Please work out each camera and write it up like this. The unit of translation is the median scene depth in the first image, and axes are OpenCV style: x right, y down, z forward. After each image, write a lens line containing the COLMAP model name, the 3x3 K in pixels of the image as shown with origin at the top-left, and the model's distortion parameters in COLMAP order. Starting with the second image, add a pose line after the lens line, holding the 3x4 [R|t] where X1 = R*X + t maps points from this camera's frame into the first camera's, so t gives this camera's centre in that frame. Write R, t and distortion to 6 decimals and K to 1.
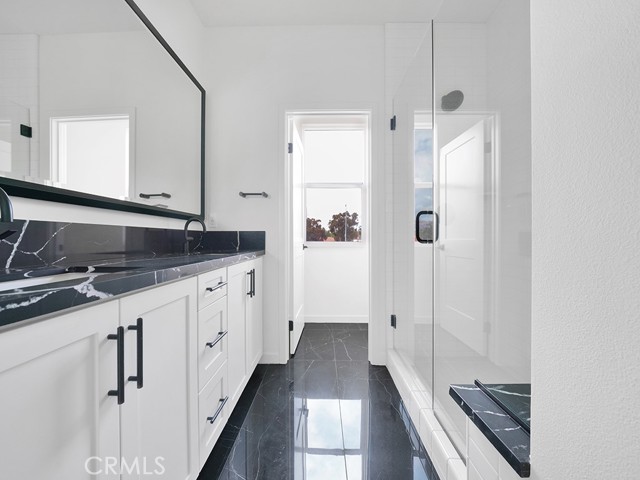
lens RADIAL K [[232.9, 0, 320.0], [0, 232.9, 240.0], [0, 0, 1]] dist [-0.021838, -0.000140]
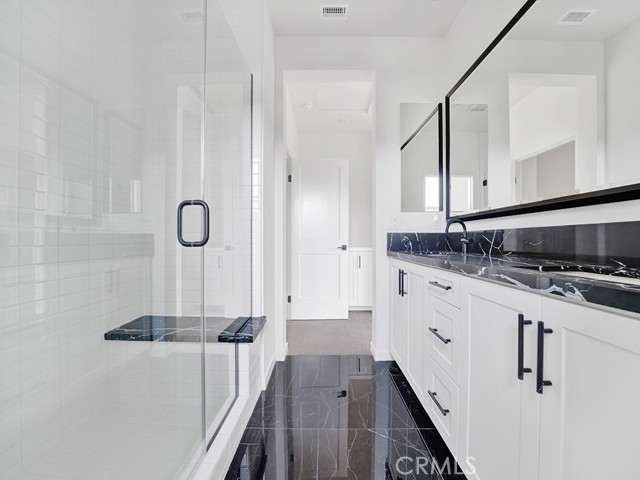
lens RADIAL K [[235.0, 0, 317.5], [0, 235.0, 238.6], [0, 0, 1]] dist [-0.019155, 0.000390]
pose [[-0.999949, 0.000234, 0.010086, 0.098601], [0.000349, 0.999936, 0.011346, -0.024311], [-0.010082, 0.011349, -0.999885, 2.123225]]
